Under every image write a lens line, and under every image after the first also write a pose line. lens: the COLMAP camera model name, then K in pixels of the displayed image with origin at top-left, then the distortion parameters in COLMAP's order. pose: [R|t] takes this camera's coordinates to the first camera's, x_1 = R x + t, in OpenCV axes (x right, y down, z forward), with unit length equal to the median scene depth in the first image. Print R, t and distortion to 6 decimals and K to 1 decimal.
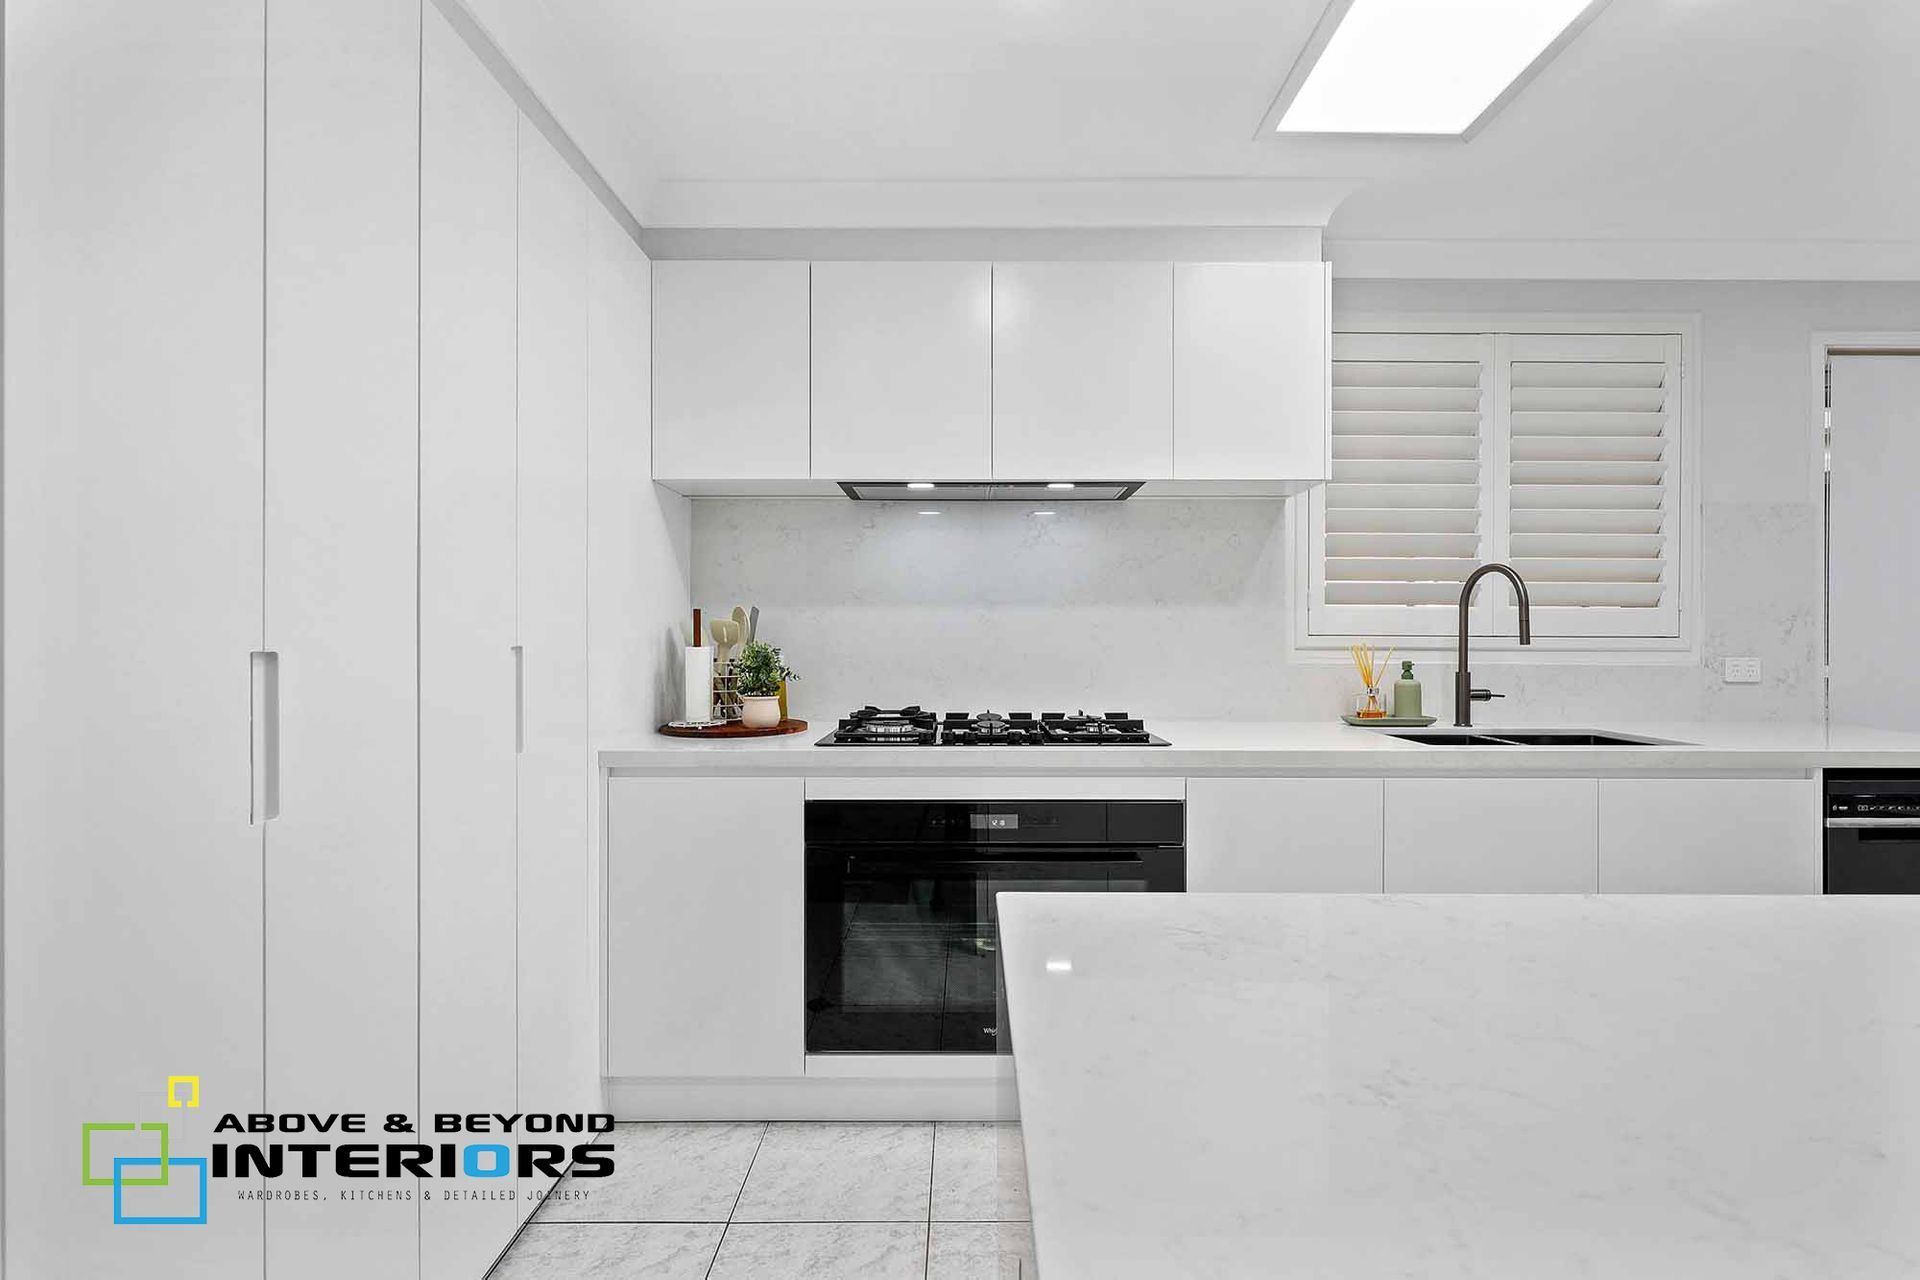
lens RADIAL K [[850.0, 0, 961.5], [0, 850.0, 640.9], [0, 0, 1]] dist [-0.000677, 0.001591]
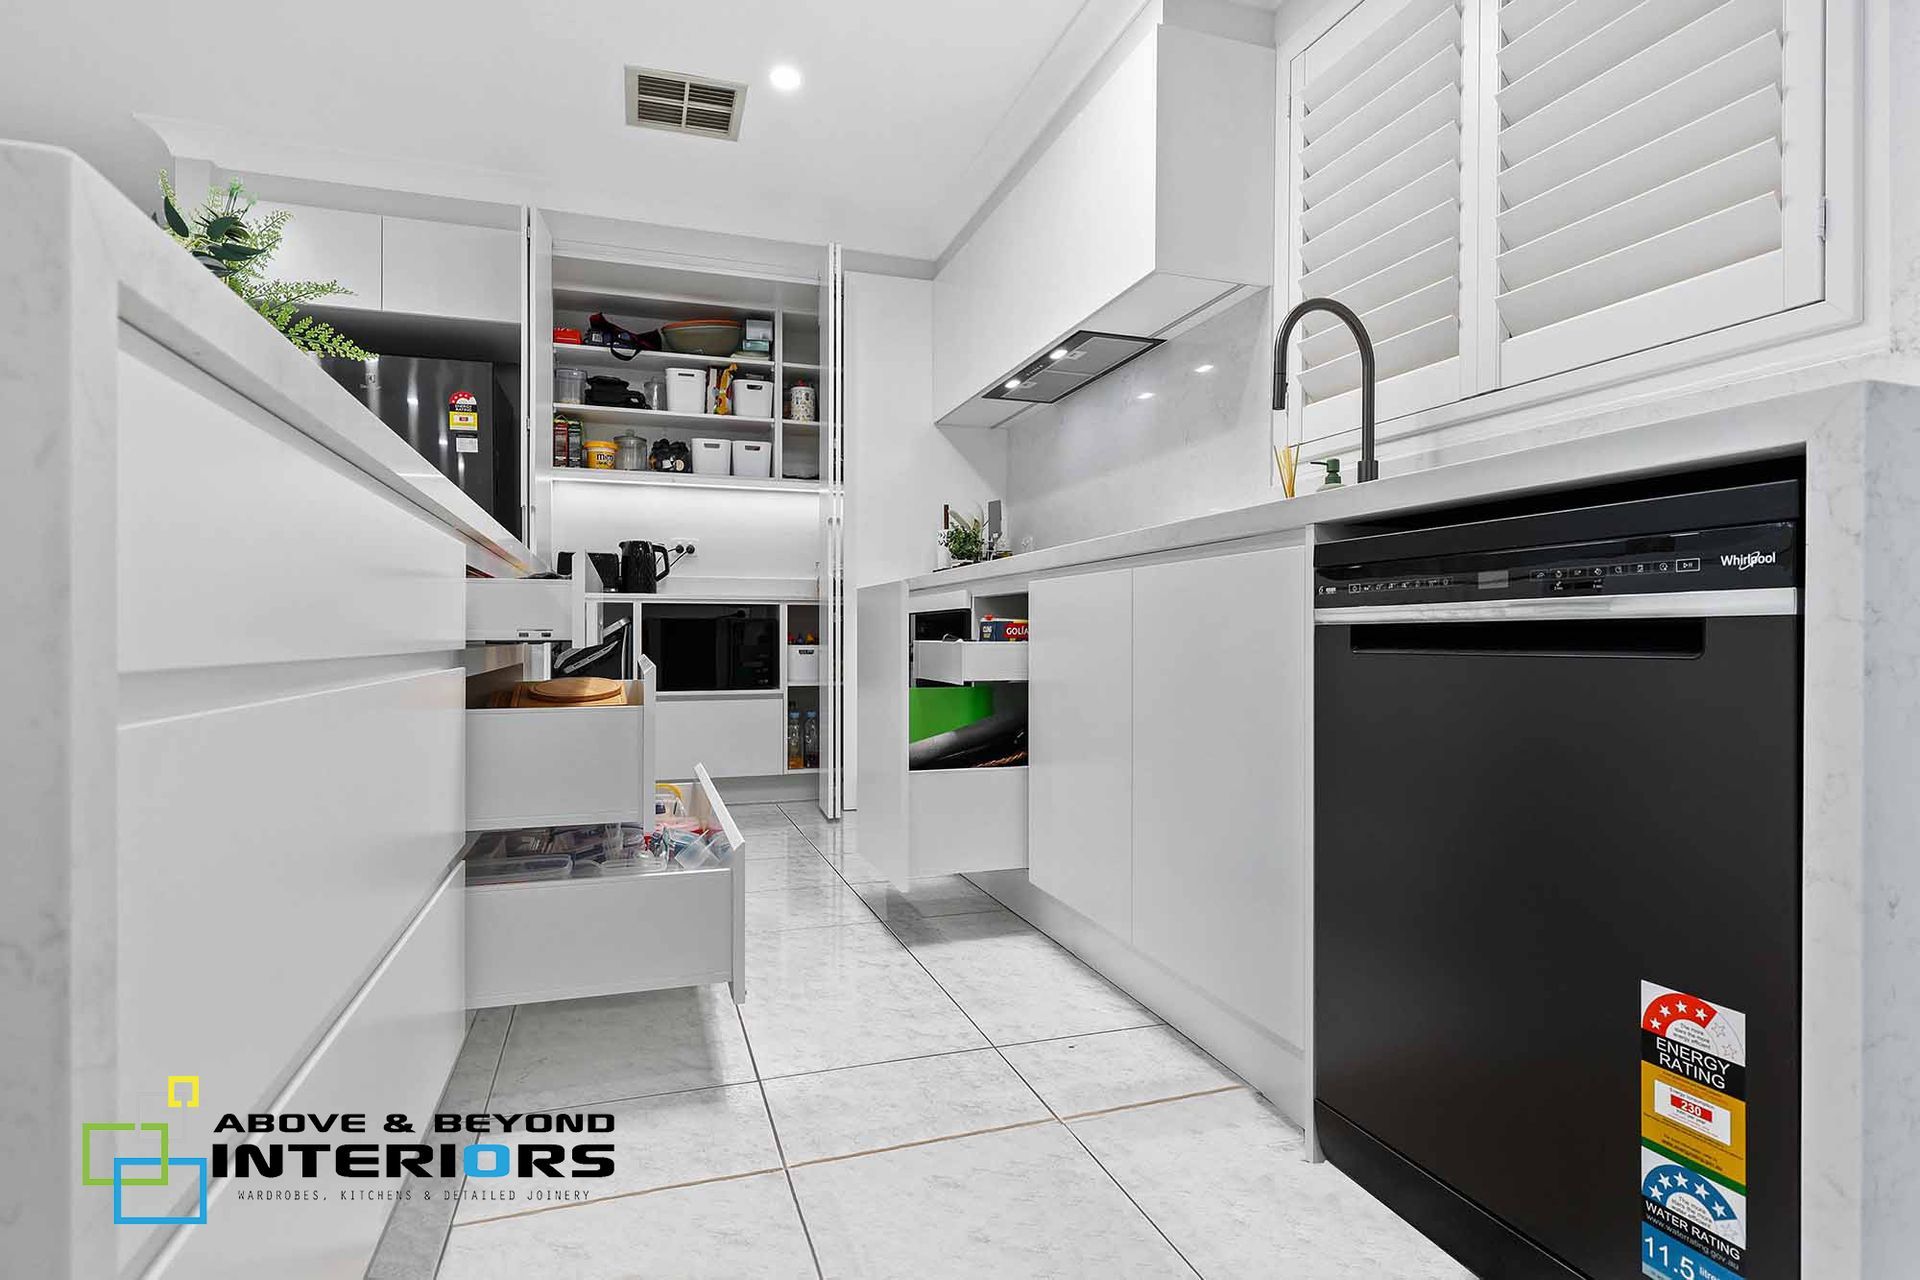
lens RADIAL K [[968.4, 0, 928.0], [0, 968.4, 628.8], [0, 0, 1]] dist [0.012590, -0.000189]
pose [[0.306364, -0.000492, -0.951914, 1.250165], [-0.013810, 0.999892, -0.004961, 0.182988], [0.951814, 0.014665, 0.306325, 0.442550]]
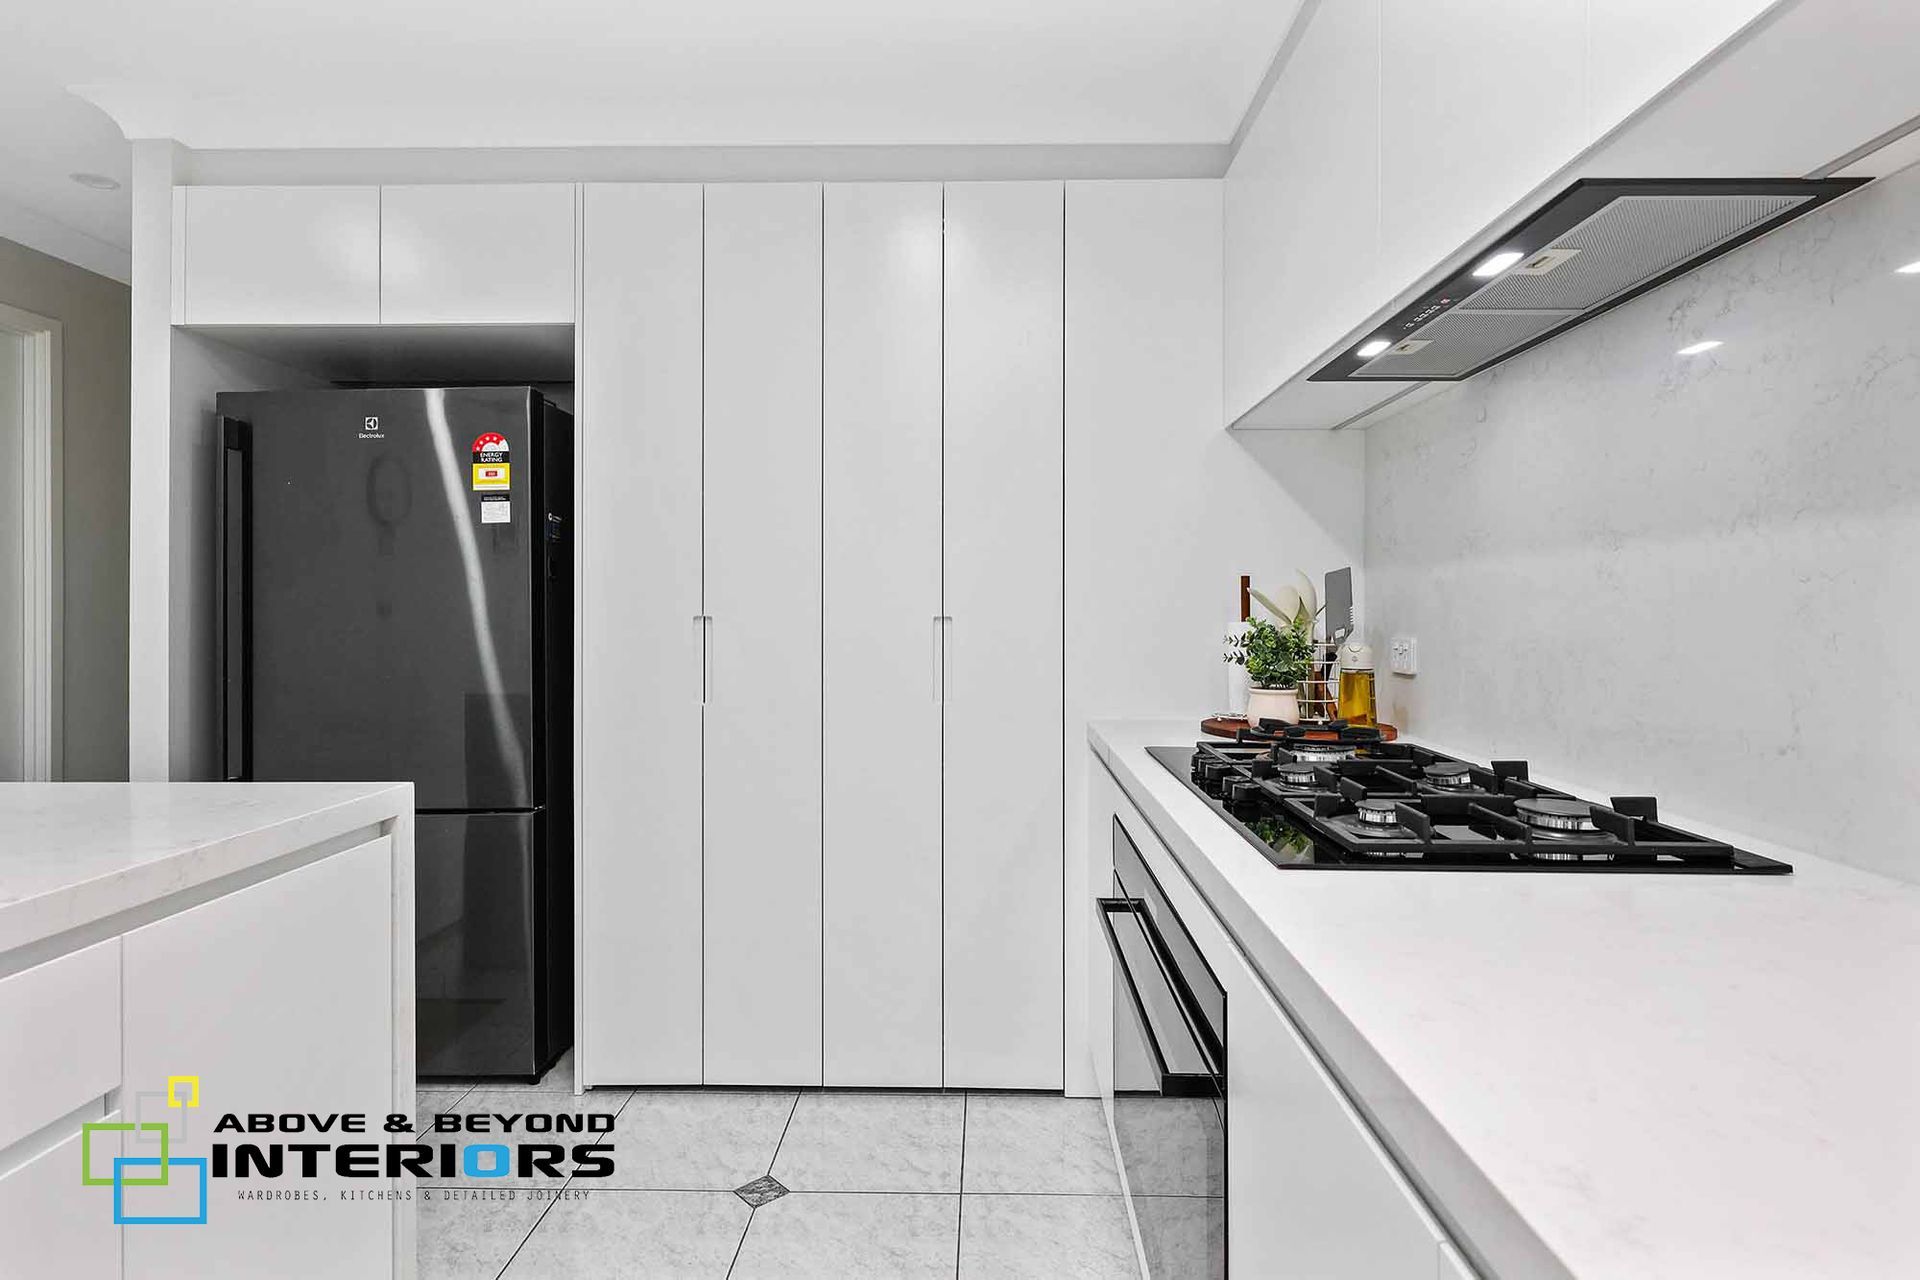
lens RADIAL K [[939.0, 0, 973.0], [0, 939.0, 615.1], [0, 0, 1]] dist [0.002324, 0.002145]
pose [[-0.007650, 0.006793, -0.999948, 0.588402], [-0.012965, 0.999892, 0.006892, -0.001387], [0.999887, 0.013017, -0.007561, 0.720856]]
